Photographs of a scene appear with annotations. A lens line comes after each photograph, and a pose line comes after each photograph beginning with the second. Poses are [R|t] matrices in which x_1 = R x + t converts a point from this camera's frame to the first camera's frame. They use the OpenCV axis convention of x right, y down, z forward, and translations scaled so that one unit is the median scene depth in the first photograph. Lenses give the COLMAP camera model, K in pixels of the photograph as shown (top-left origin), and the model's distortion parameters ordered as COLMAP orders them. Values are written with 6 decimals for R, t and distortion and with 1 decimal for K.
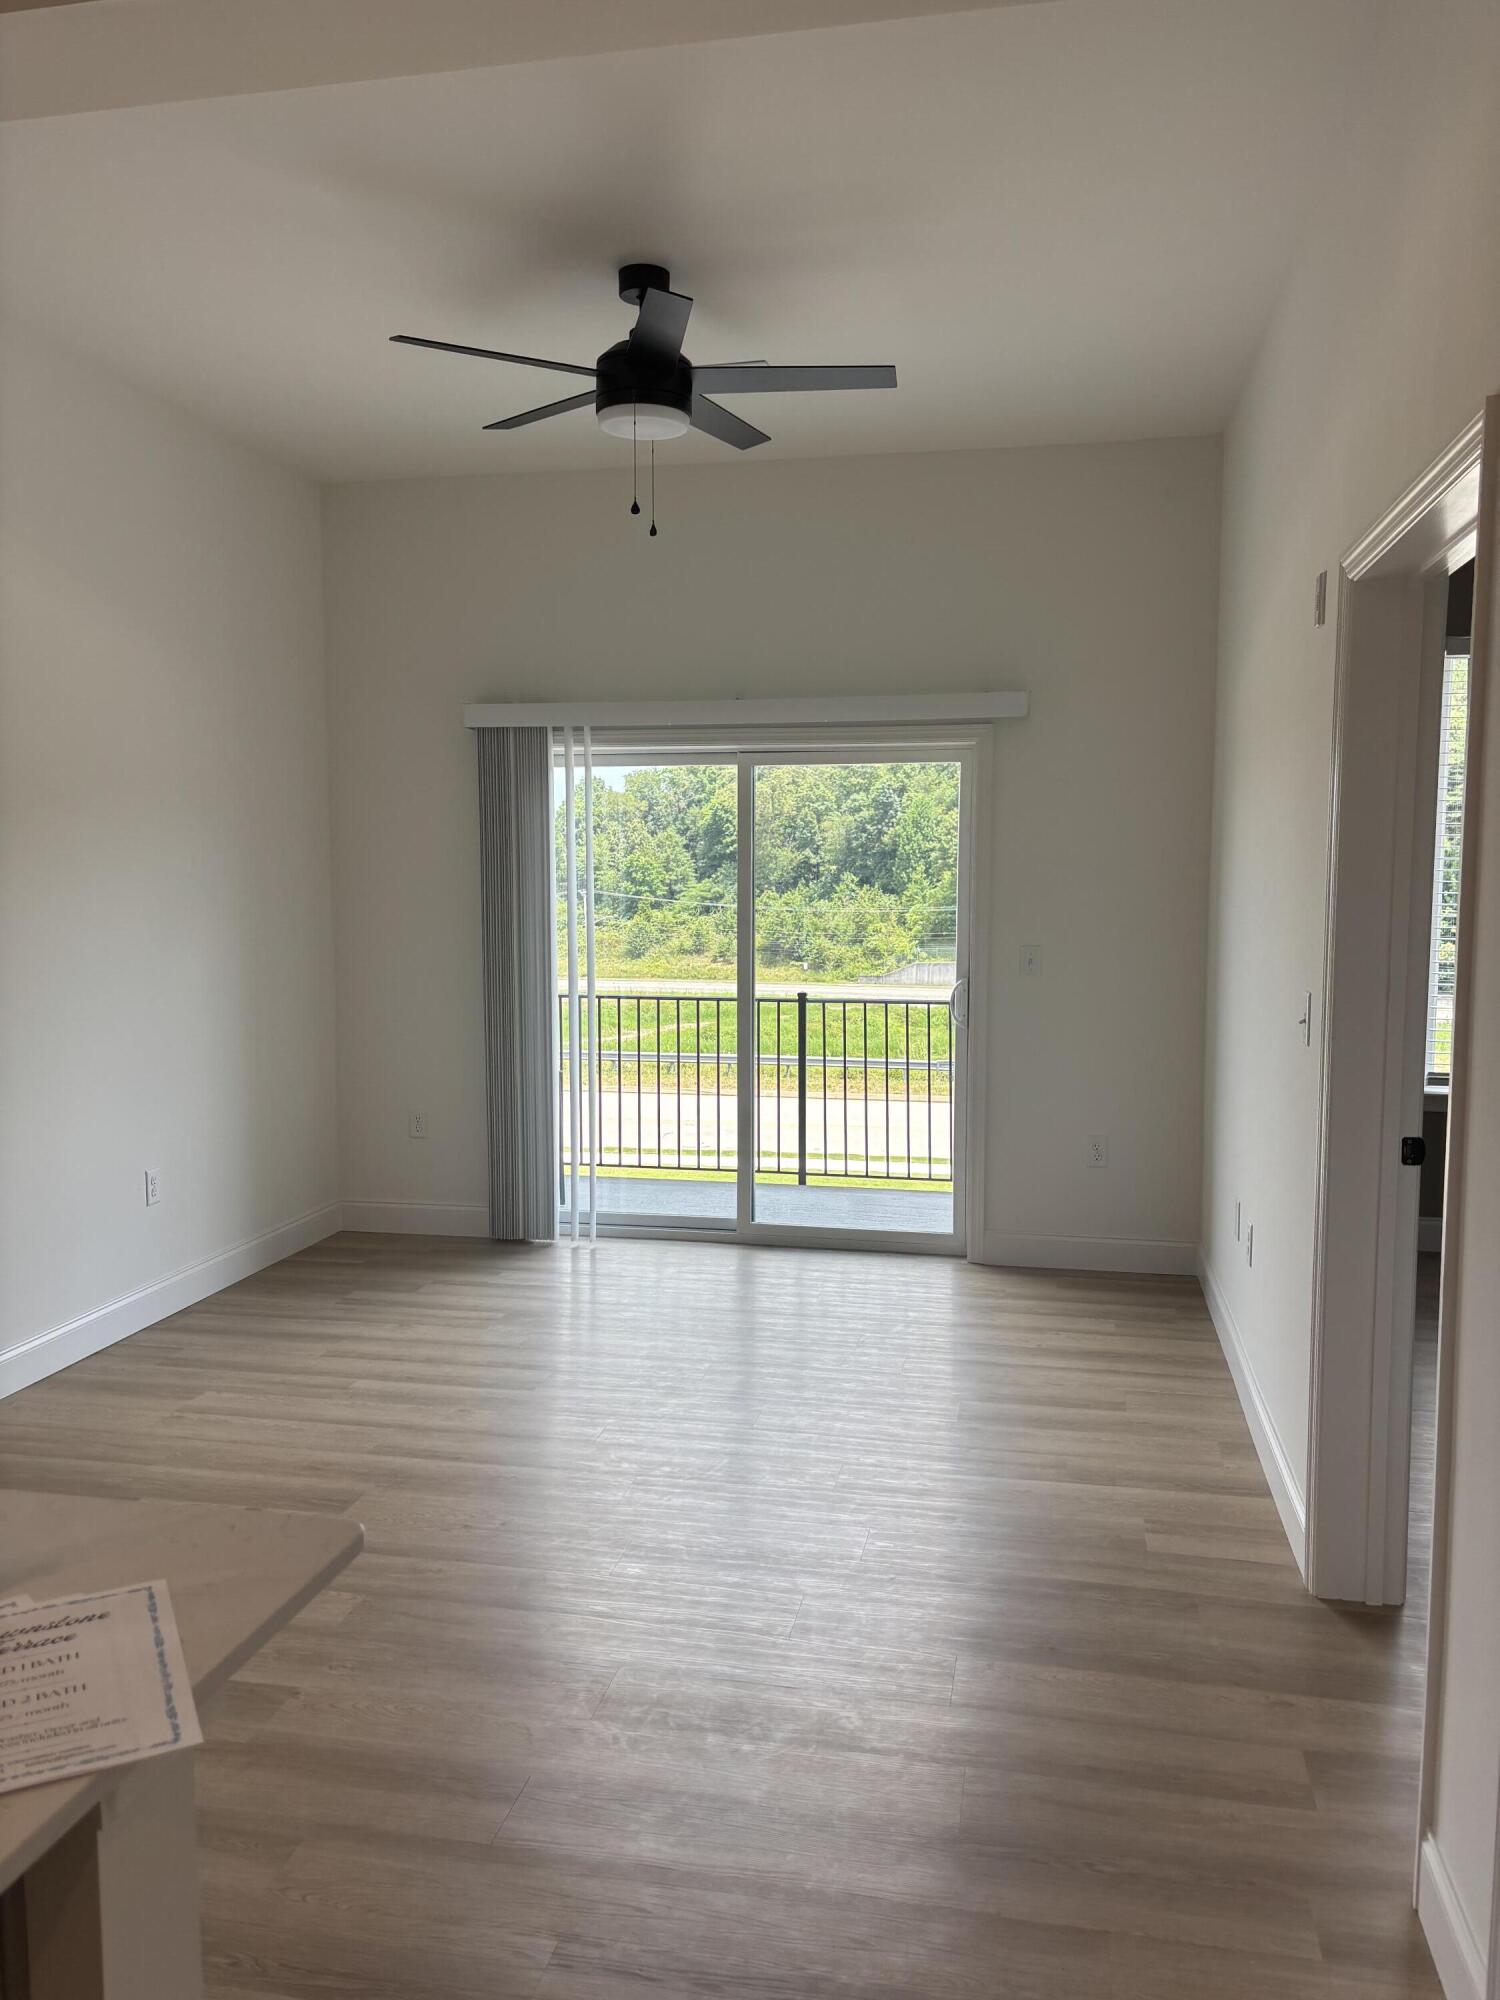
lens RADIAL K [[1508.5, 0, 766.8], [0, 1508.5, 998.0], [0, 0, 1]] dist [0.027636, -0.051252]
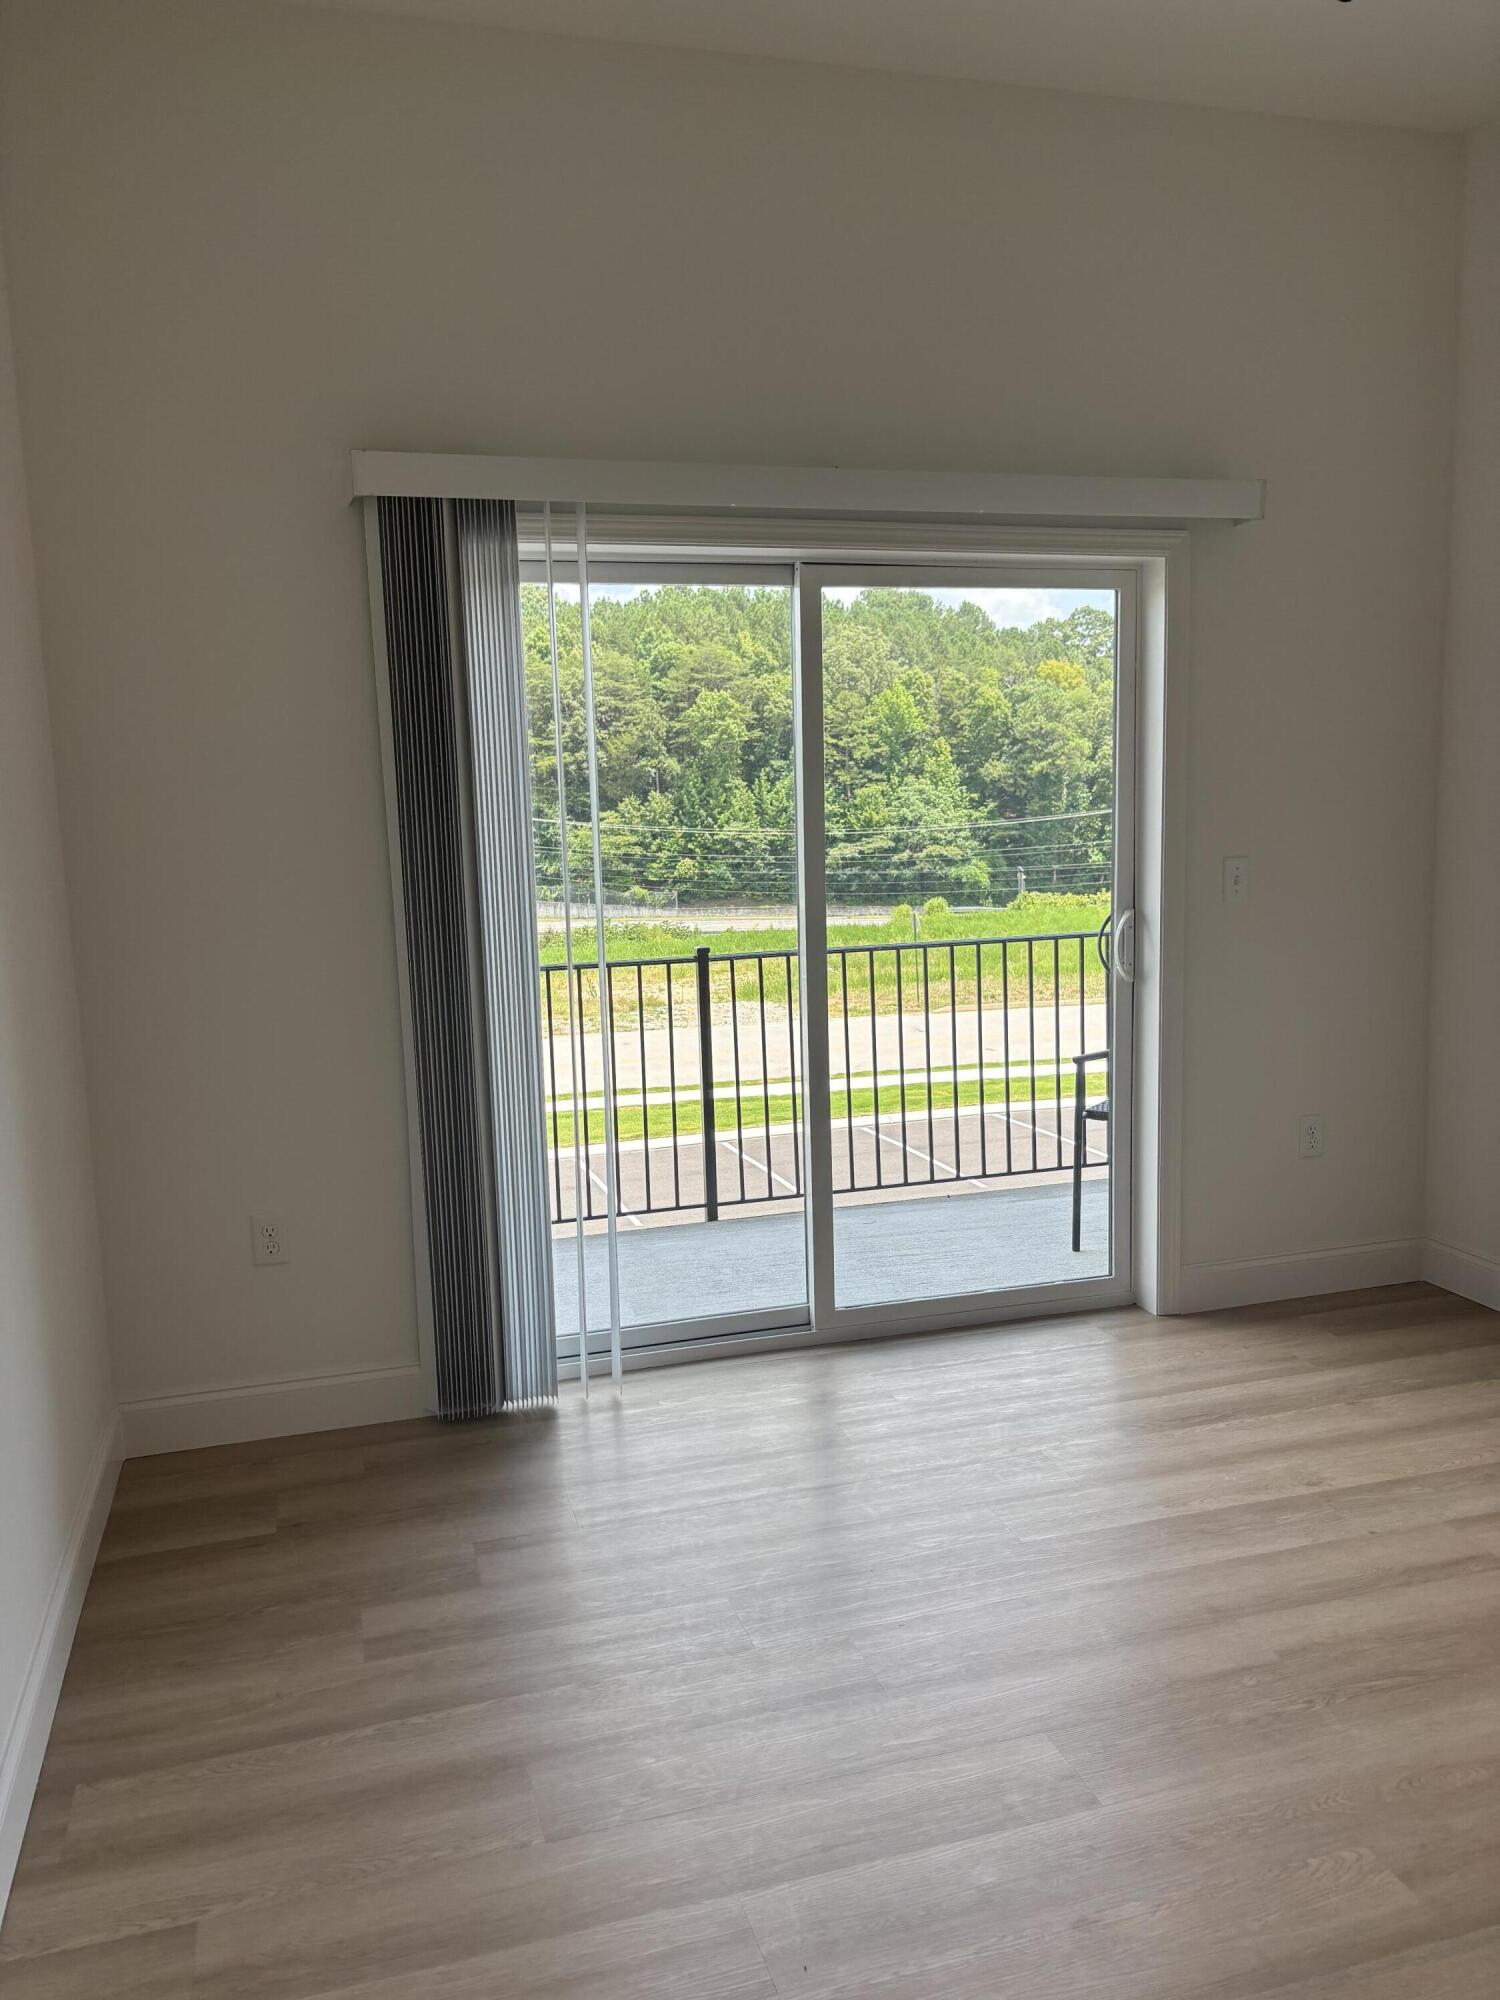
lens RADIAL K [[1508.5, 0, 736.6], [0, 1508.5, 1008.3], [0, 0, 1]] dist [0.027636, -0.051252]
pose [[0.889285, -0.093411, 0.447713, -0.335593], [0.068968, 0.995115, 0.070632, -0.028717], [-0.452124, -0.031934, 0.891383, 0.461556]]
